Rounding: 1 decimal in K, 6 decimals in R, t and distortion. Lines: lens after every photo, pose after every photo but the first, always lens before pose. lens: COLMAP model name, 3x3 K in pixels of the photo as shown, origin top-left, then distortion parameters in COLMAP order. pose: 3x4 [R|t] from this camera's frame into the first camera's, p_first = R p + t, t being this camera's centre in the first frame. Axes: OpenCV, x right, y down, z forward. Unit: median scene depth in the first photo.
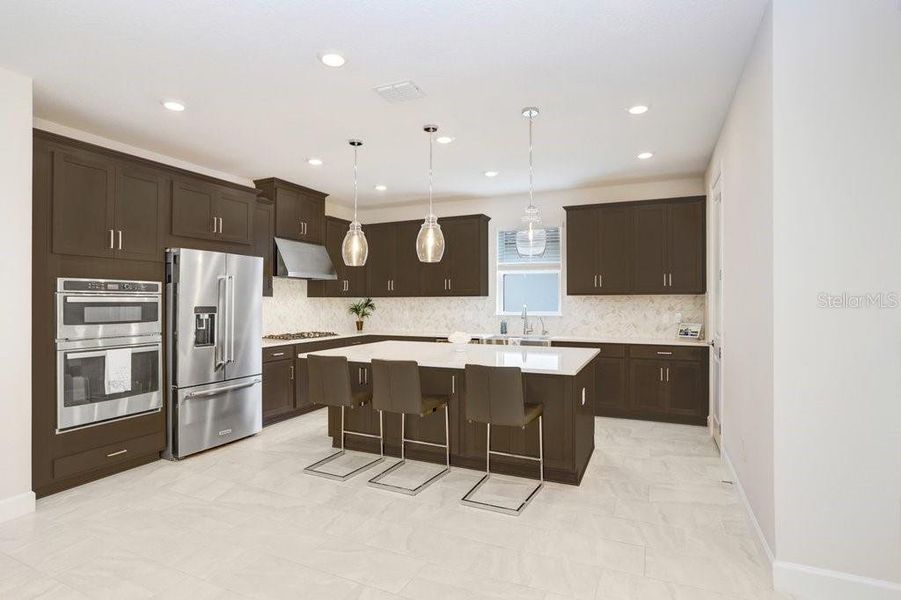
lens RADIAL K [[547.5, 0, 396.5], [0, 547.5, 311.5], [0, 0, 1]] dist [-0.052413, 0.000201]
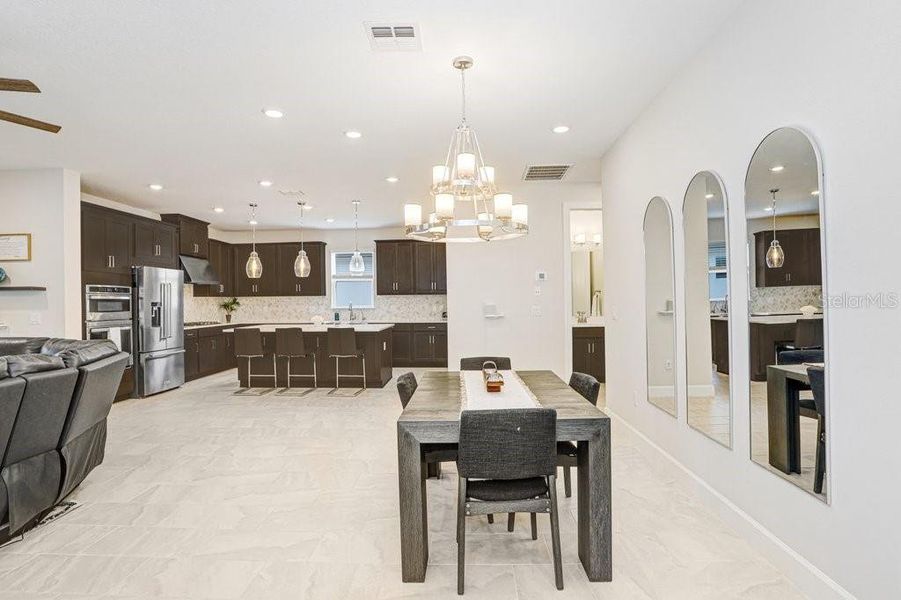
lens RADIAL K [[437.8, 0, 452.2], [0, 437.8, 304.6], [0, 0, 1]] dist [-0.014093, 0.000695]
pose [[0.892468, -0.011825, 0.450955, -0.138598], [0.015791, 0.999863, -0.005034, 0.016361], [-0.450834, 0.011614, 0.892532, -0.485110]]
